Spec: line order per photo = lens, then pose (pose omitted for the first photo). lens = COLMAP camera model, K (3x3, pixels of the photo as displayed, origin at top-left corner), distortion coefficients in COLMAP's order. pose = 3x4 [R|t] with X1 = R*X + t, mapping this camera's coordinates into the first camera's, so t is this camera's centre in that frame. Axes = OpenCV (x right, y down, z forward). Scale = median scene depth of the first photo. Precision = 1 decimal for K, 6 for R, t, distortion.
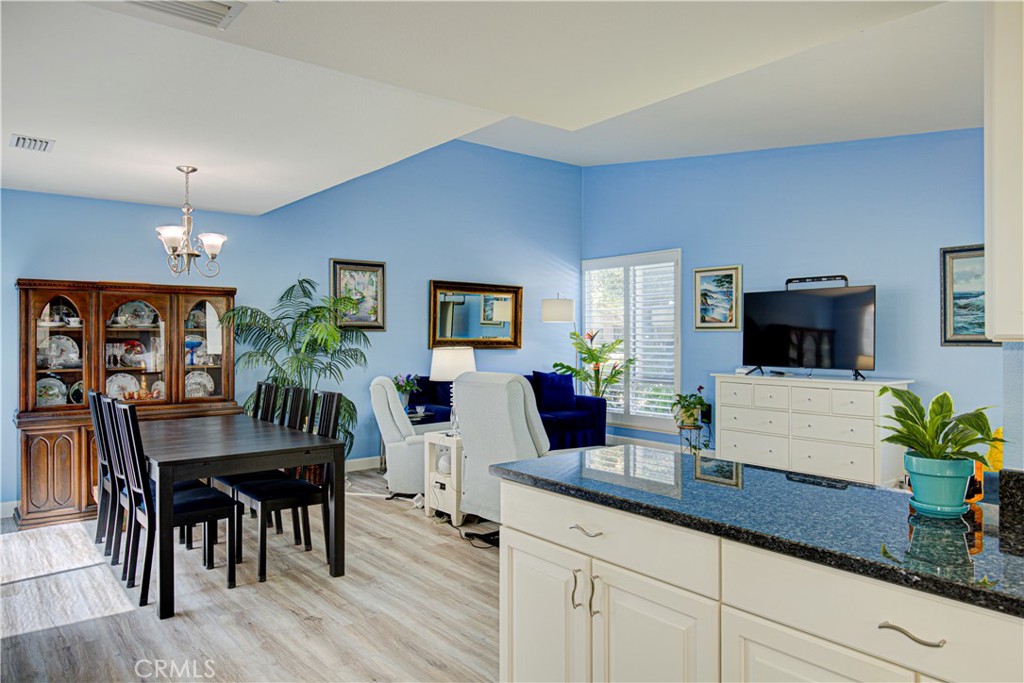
lens RADIAL K [[686.7, 0, 512.0], [0, 686.7, 341.5], [0, 0, 1]] dist [0.005589, 0.001714]
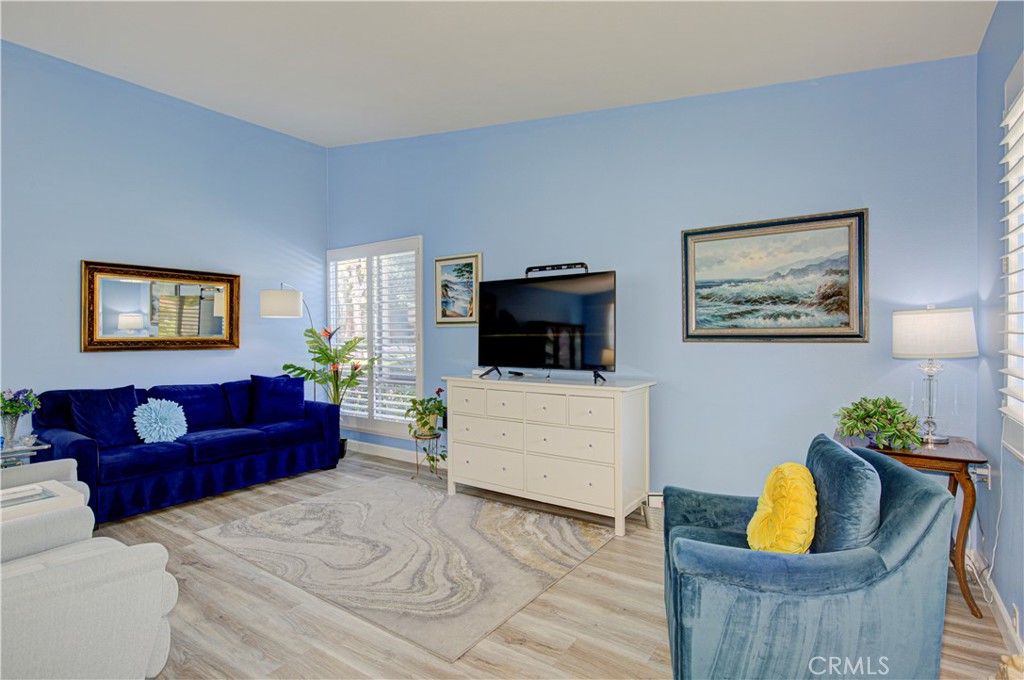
lens RADIAL K [[510.4, 0, 512.0], [0, 510.4, 340.0], [0, 0, 1]] dist [-0.000652, -0.000012]
pose [[0.960943, -0.011935, 0.276488, 0.178705], [0.009794, 0.999910, 0.009121, -0.002867], [-0.276572, -0.006057, 0.960974, 0.333804]]
